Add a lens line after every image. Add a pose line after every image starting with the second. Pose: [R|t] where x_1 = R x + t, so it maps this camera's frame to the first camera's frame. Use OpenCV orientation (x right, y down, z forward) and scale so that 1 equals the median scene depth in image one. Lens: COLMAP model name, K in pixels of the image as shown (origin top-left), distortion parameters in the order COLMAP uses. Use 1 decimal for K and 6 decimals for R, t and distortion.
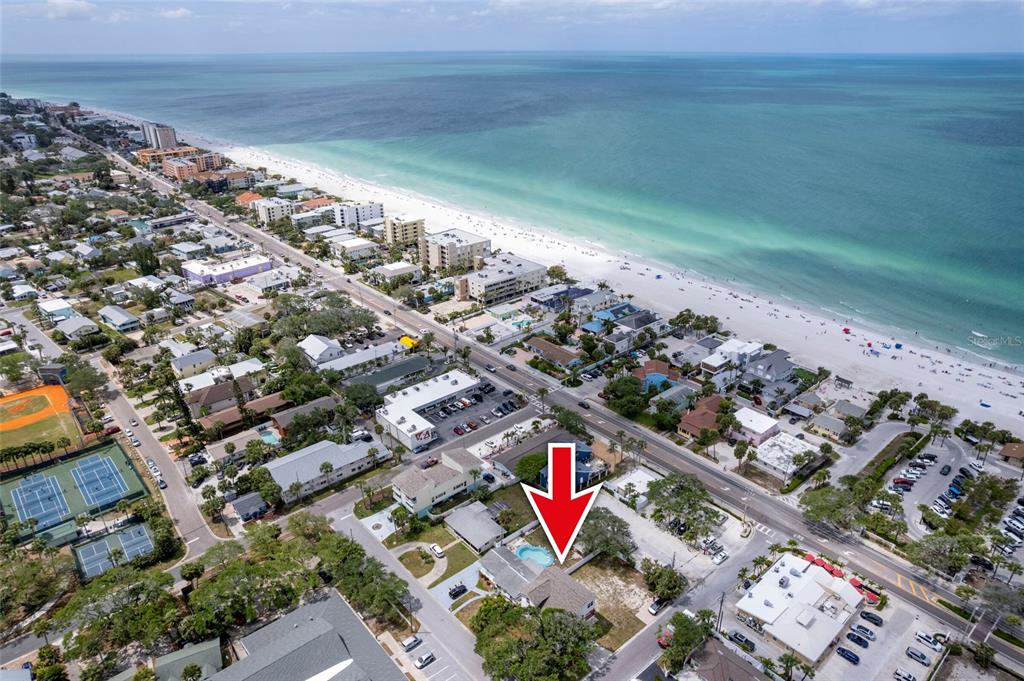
lens RADIAL K [[649.9, 0, 512.0], [0, 649.9, 340.5], [0, 0, 1]] dist [-0.073524, 0.065923]
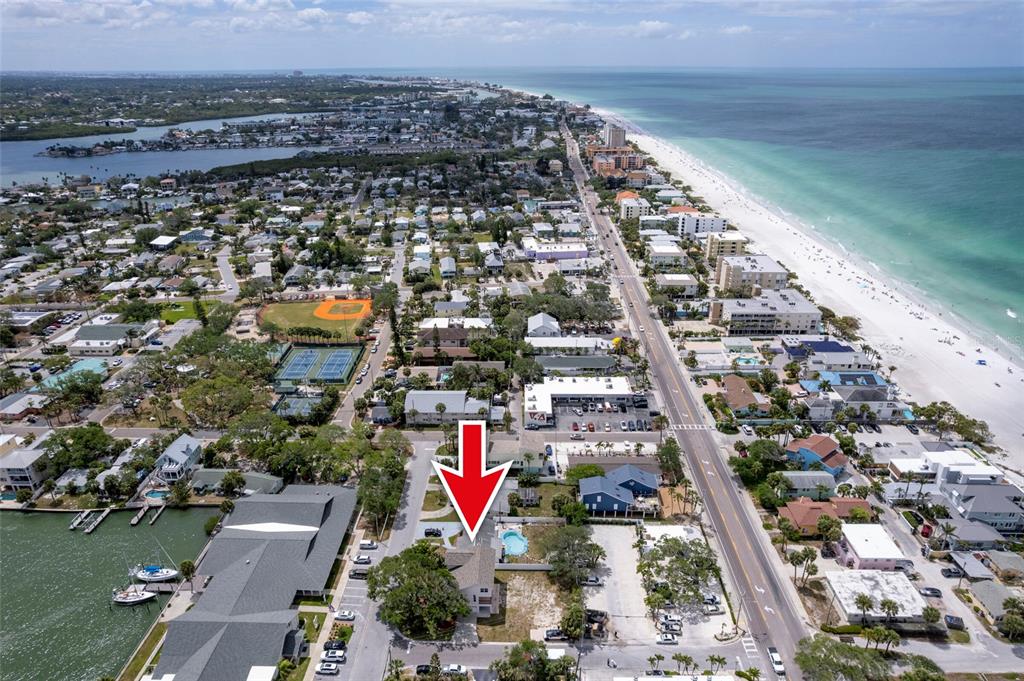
lens RADIAL K [[649.9, 0, 512.0], [0, 649.9, 340.5], [0, 0, 1]] dist [-0.073524, 0.065923]
pose [[0.742712, 0.265751, -0.614618, 0.361166], [-0.276978, 0.957595, 0.079344, -0.038216], [0.609640, 0.111306, 0.784825, 0.084528]]
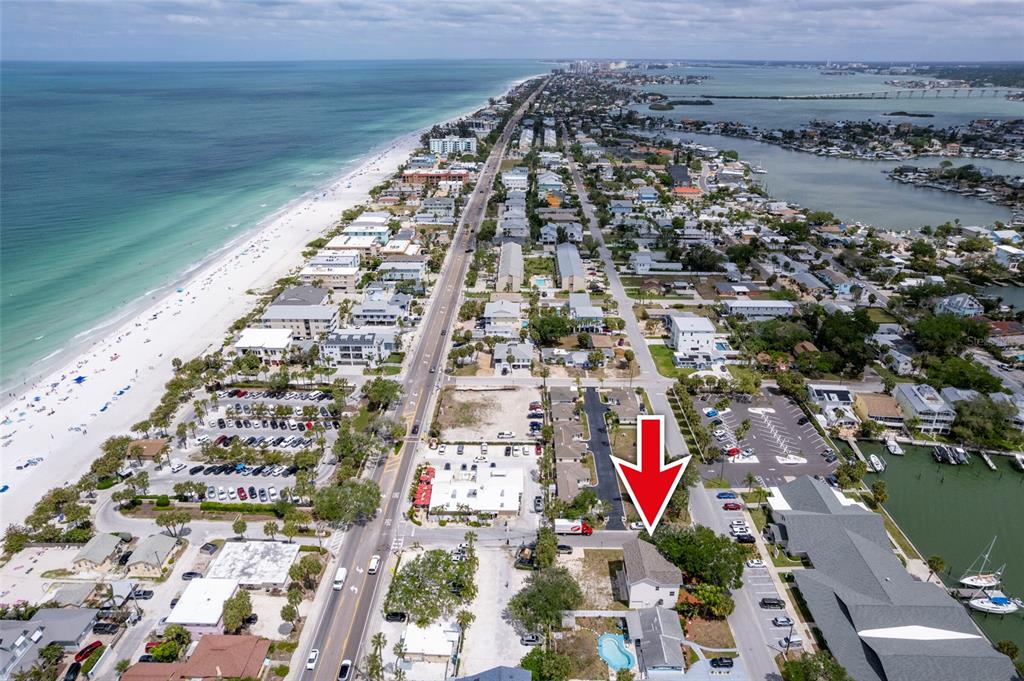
lens RADIAL K [[649.9, 0, 512.0], [0, 649.9, 340.5], [0, 0, 1]] dist [-0.073524, 0.065923]
pose [[-0.746477, -0.267639, 0.609214, -0.163170], [0.277477, 0.706943, 0.650568, -0.331118], [-0.604797, 0.654677, -0.453453, 0.733574]]
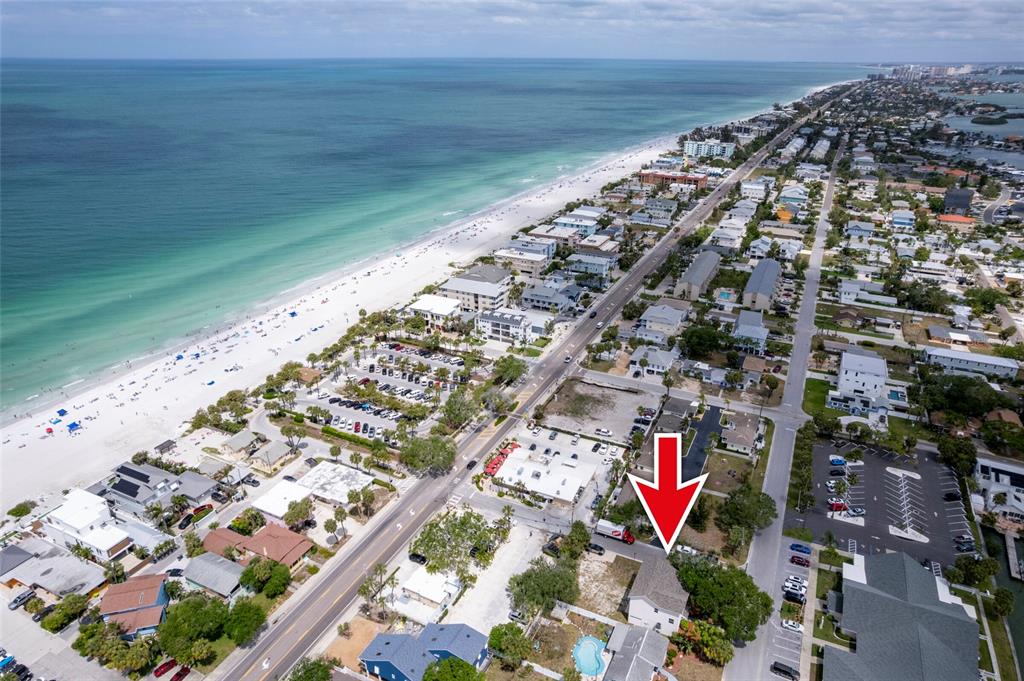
lens RADIAL K [[649.9, 0, 512.0], [0, 649.9, 340.5], [0, 0, 1]] dist [-0.073524, 0.065923]
pose [[-0.402357, -0.372084, 0.836458, -0.286945], [0.375830, 0.766004, 0.521527, -0.279191], [-0.834782, 0.524206, -0.168367, 0.620939]]
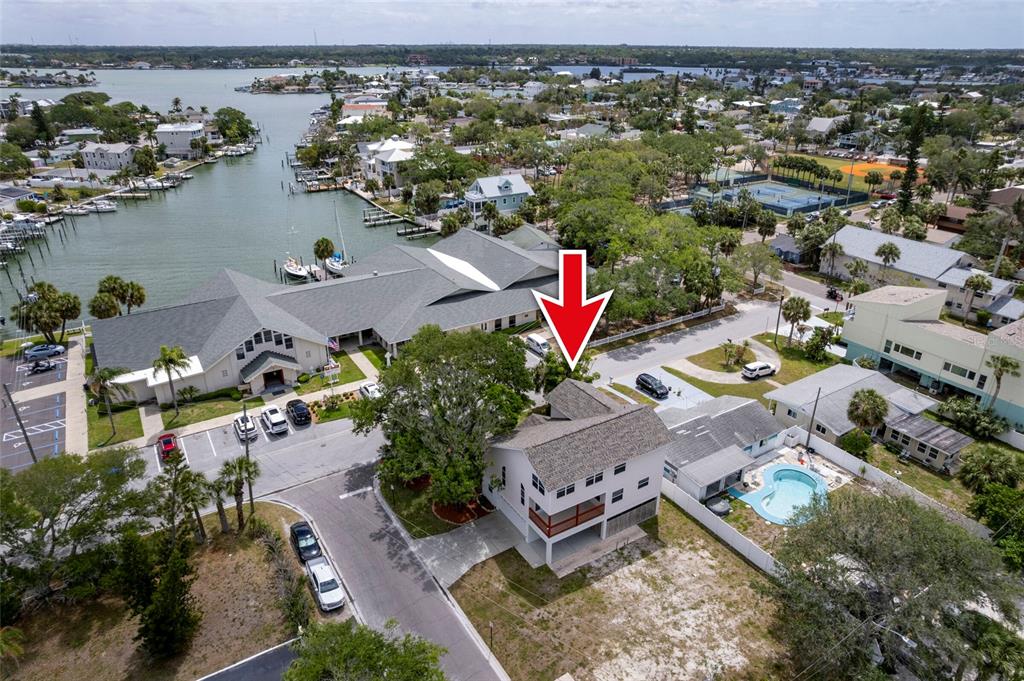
lens RADIAL K [[649.9, 0, 512.0], [0, 649.9, 340.5], [0, 0, 1]] dist [-0.073524, 0.065923]
pose [[-0.150856, 0.423910, -0.893053, 0.216760], [-0.409601, 0.795391, 0.446743, 0.099211], [0.899705, 0.433189, 0.053645, 0.487111]]
